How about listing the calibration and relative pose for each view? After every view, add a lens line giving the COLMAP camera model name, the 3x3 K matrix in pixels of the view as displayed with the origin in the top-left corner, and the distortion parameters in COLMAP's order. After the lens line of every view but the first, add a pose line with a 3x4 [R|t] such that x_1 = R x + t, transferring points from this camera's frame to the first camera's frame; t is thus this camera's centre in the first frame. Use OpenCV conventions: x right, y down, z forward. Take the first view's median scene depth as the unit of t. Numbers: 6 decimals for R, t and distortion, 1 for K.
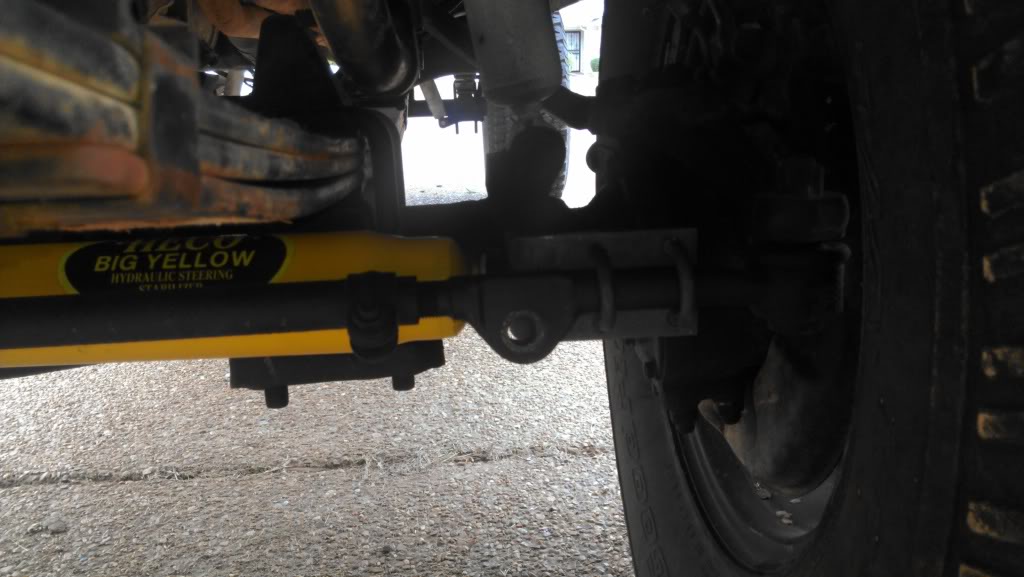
lens RADIAL K [[931.3, 0, 512.0], [0, 931.3, 288.5], [0, 0, 1]] dist [0.046932, -0.191123]
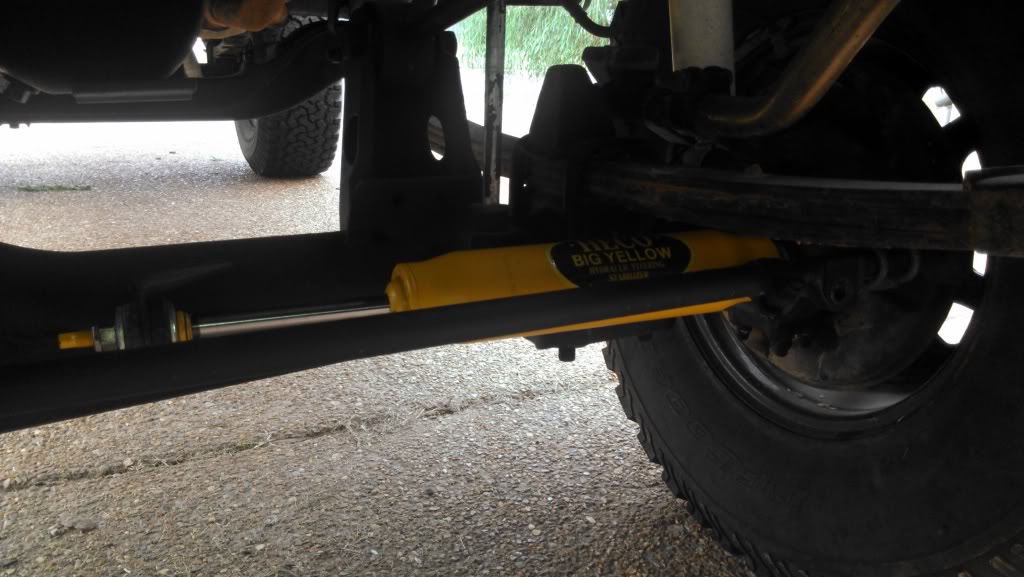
lens RADIAL K [[931.3, 0, 512.0], [0, 931.3, 288.5], [0, 0, 1]] dist [0.046932, -0.191123]
pose [[0.905900, -0.059114, 0.419347, -0.456436], [0.042833, 0.997922, 0.048145, -0.023159], [-0.421321, -0.025653, 0.906549, -0.083471]]
